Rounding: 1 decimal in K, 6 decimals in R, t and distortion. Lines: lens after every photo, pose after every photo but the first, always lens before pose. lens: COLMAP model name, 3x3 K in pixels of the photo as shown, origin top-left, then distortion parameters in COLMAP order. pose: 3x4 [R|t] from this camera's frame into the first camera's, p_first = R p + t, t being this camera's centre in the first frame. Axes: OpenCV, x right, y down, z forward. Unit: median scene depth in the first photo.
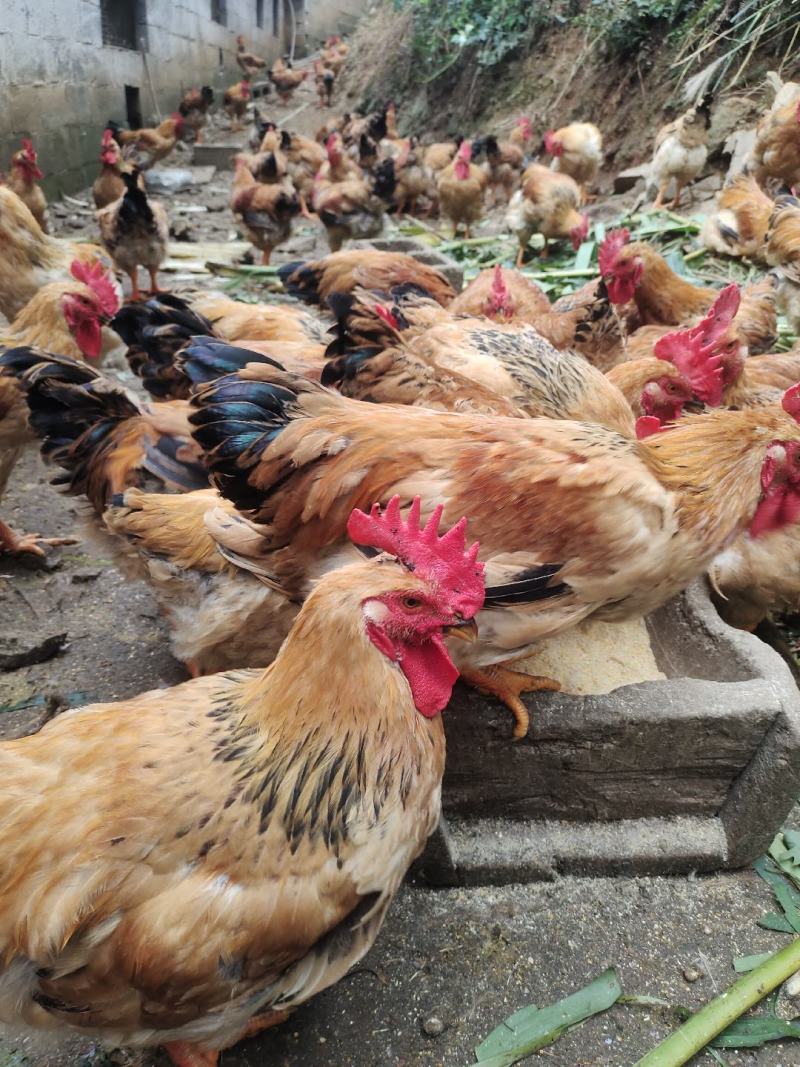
lens RADIAL K [[795.3, 0, 400.0], [0, 795.3, 533.5], [0, 0, 1]] dist [0.035135, -0.042002]
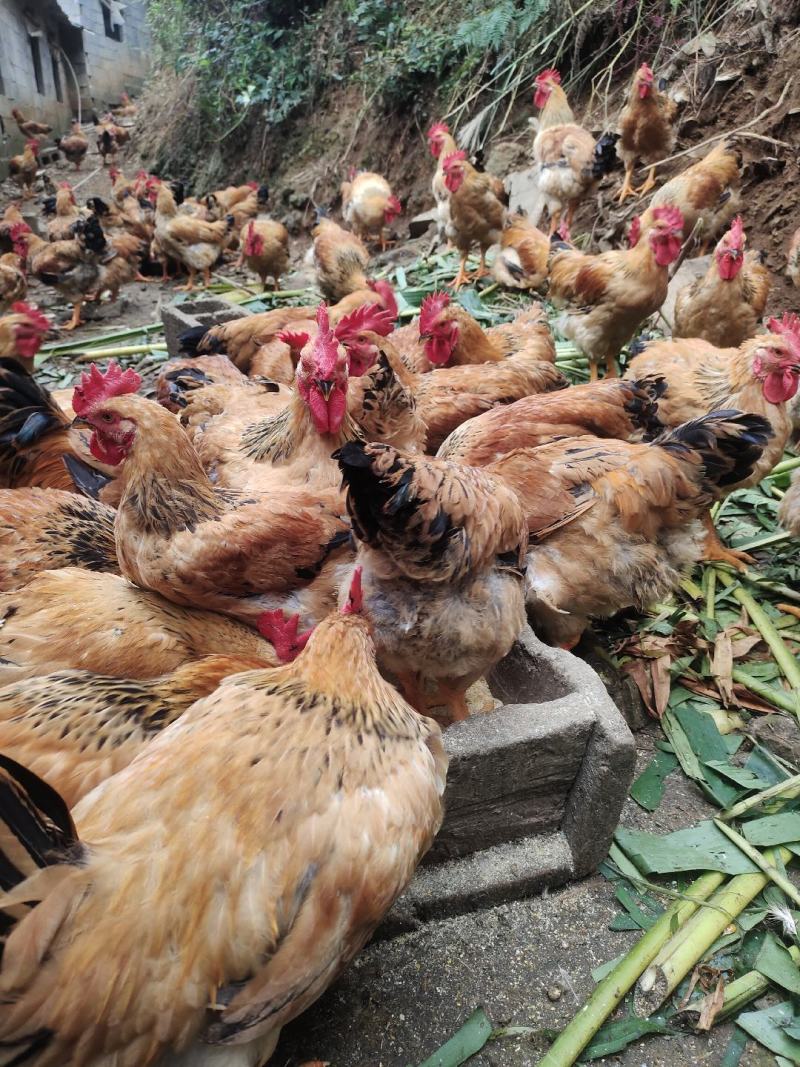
lens RADIAL K [[790.1, 0, 400.0], [0, 790.1, 533.5], [0, 0, 1]] dist [0.044750, -0.048812]
pose [[0.974103, -0.140875, 0.176857, 0.014683], [0.149237, 0.988187, -0.034841, -0.005804], [-0.169860, 0.060332, 0.983620, -0.002563]]
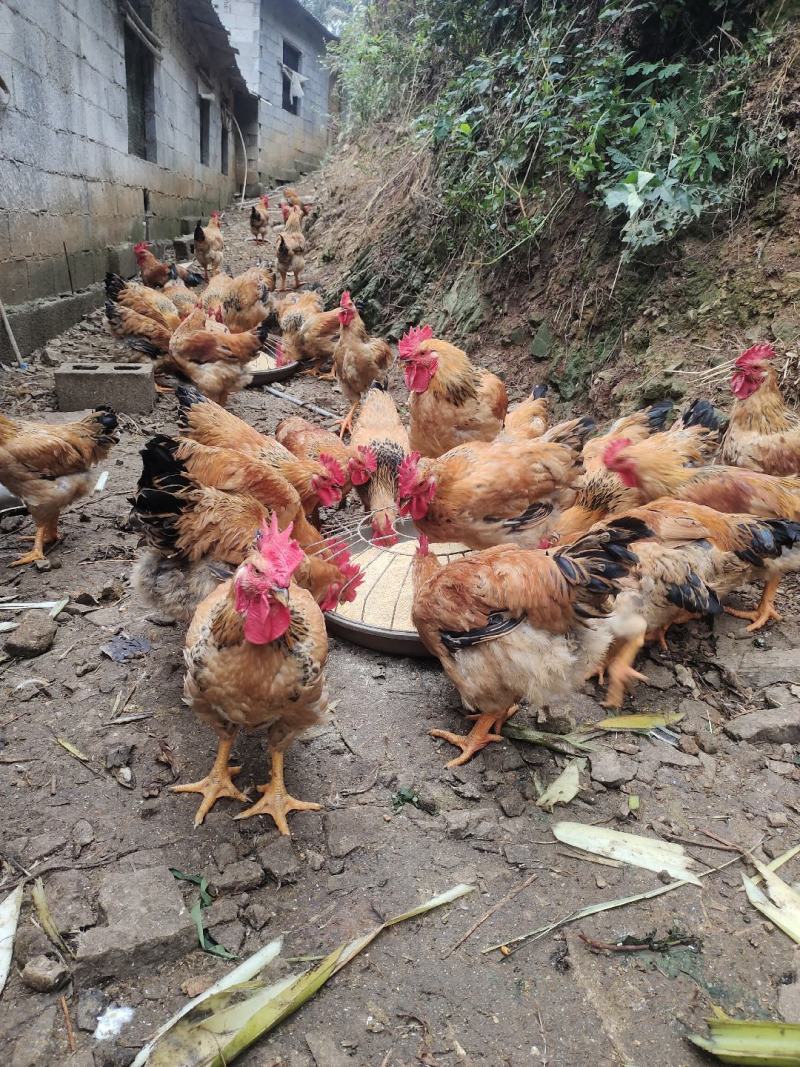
lens RADIAL K [[790.1, 0, 400.0], [0, 790.1, 533.5], [0, 0, 1]] dist [0.044750, -0.048812]
pose [[0.997928, -0.011851, 0.063235, -0.102387], [0.020022, 0.991287, -0.130191, -0.496461], [-0.061141, 0.131187, 0.989470, 0.779193]]
